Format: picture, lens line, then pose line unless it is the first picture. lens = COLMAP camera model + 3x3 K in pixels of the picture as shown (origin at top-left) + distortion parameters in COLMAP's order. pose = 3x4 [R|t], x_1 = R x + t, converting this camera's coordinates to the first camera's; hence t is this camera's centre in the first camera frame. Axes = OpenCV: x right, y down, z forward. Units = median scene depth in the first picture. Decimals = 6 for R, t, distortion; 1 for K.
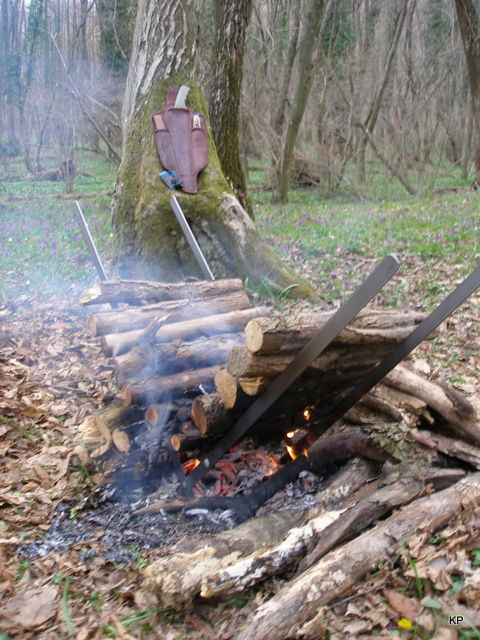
lens RADIAL K [[709.9, 0, 238.1], [0, 709.9, 321.5], [0, 0, 1]] dist [-0.154528, 0.000000]
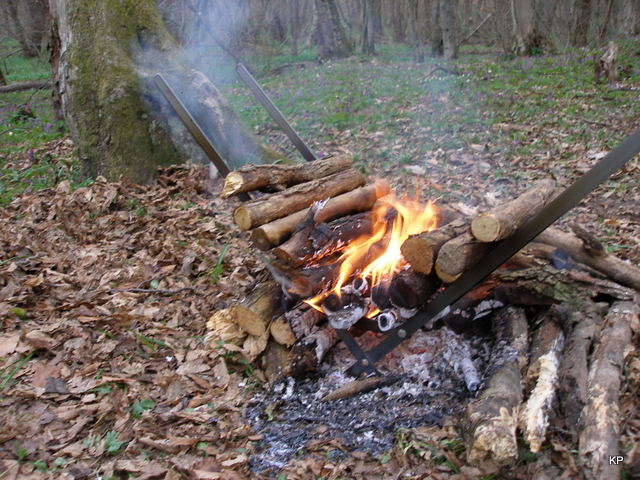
lens RADIAL K [[709.9, 0, 323.7], [0, 709.9, 240.5], [0, 0, 1]] dist [-0.154528, 0.000000]
pose [[0.939037, -0.124176, 0.320609, -0.185016], [0.108394, 0.991869, 0.066688, -0.000189], [-0.326283, -0.027871, 0.944861, 0.057410]]
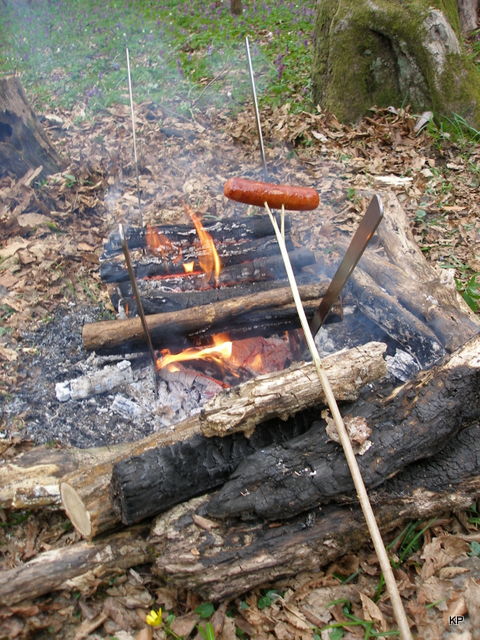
lens RADIAL K [[709.9, 0, 237.7], [0, 709.9, 321.2], [0, 0, 1]] dist [-0.154528, 0.000000]
pose [[0.877067, 0.206872, -0.433540, 0.210376], [-0.064297, 0.944953, 0.320826, -0.073845], [0.476045, -0.253510, 0.842089, 0.112545]]
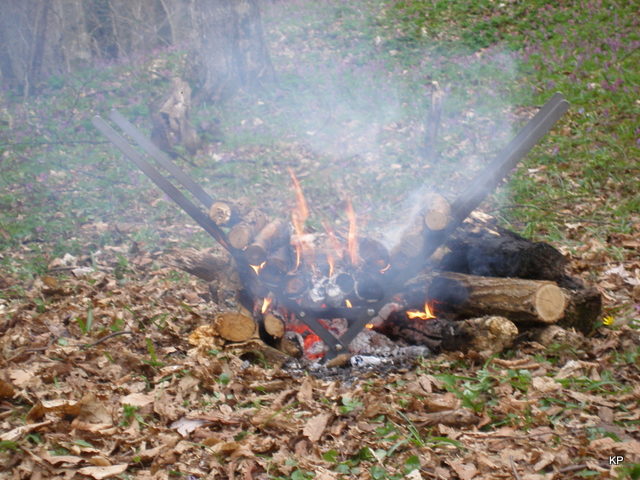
lens RADIAL K [[1925.9, 0, 324.1], [0, 1925.9, 236.0], [0, 0, 1]] dist [0.287944, 0.000000]
pose [[0.615793, -0.107453, 0.780547, -1.114345], [0.224137, 0.973617, -0.042796, 0.084392], [-0.755355, 0.201303, 0.623631, -0.419506]]
